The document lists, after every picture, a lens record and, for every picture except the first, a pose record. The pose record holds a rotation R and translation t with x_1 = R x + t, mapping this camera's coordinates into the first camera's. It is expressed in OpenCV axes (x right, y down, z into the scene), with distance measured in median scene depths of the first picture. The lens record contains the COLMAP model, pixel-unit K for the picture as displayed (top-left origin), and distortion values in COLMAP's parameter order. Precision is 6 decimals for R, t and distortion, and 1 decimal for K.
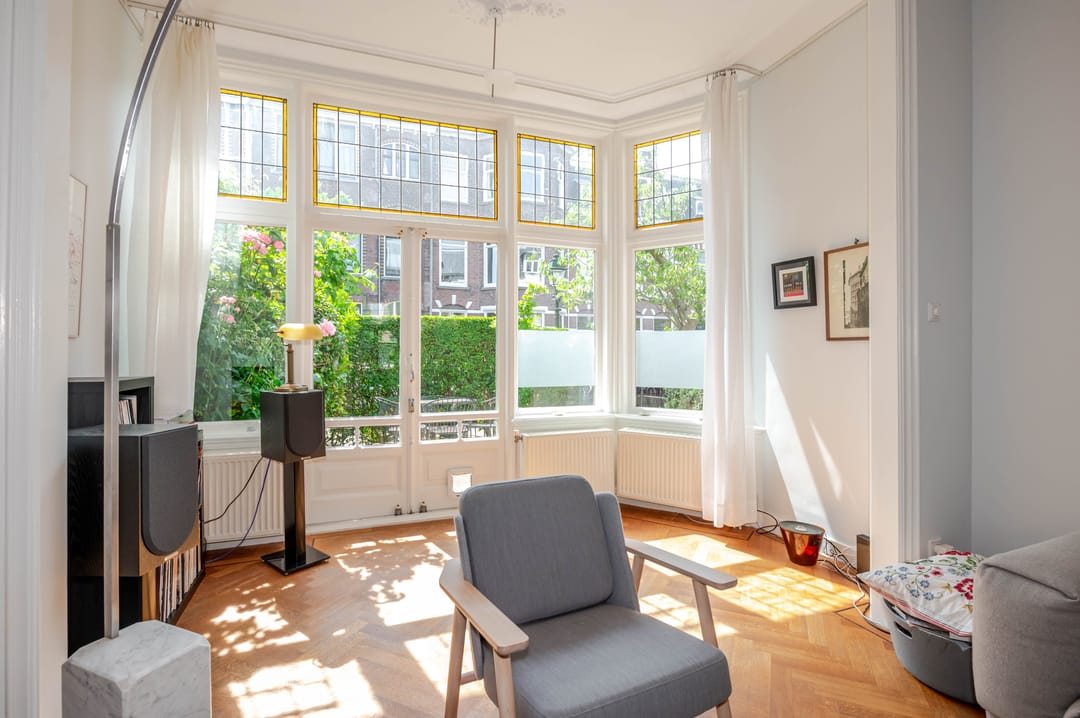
lens RADIAL K [[481.1, 0, 539.9], [0, 481.1, 349.4], [0, 0, 1]] dist [-0.005416, -0.000701]
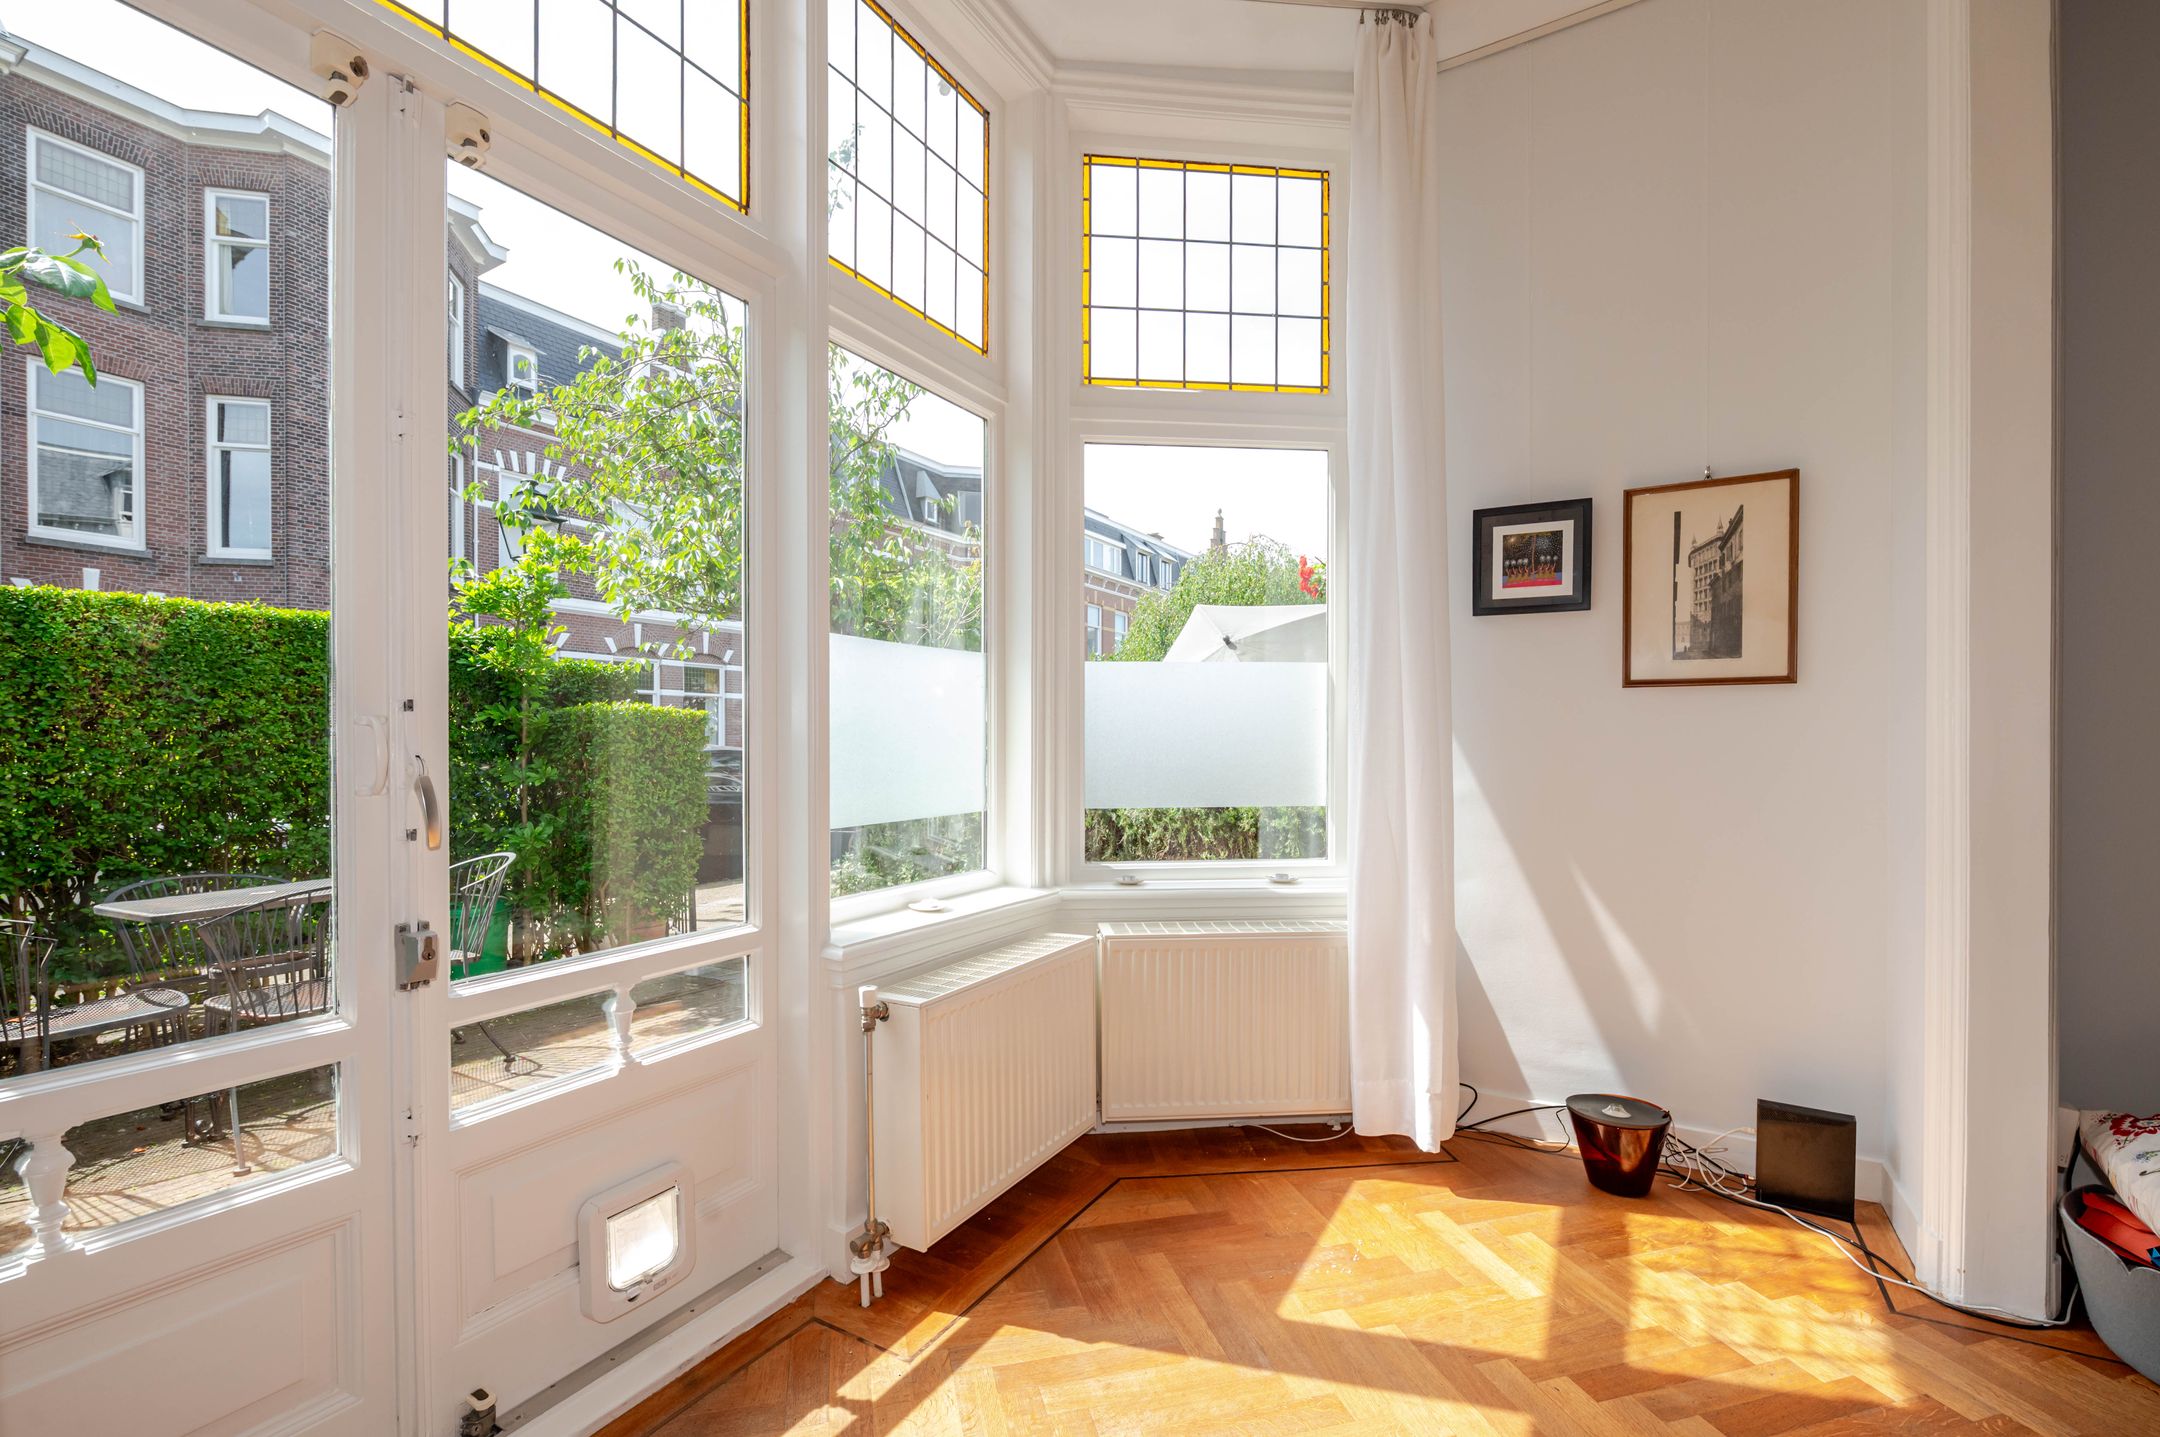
lens RADIAL K [[916.7, 0, 1065.8], [0, 916.7, 747.7], [0, 0, 1]] dist [-0.012474, -0.000060]
pose [[0.782214, -0.008113, 0.622957, -0.322068], [-0.001409, 0.999890, 0.014791, 0.024950], [-0.623008, -0.012448, 0.782116, 0.584195]]
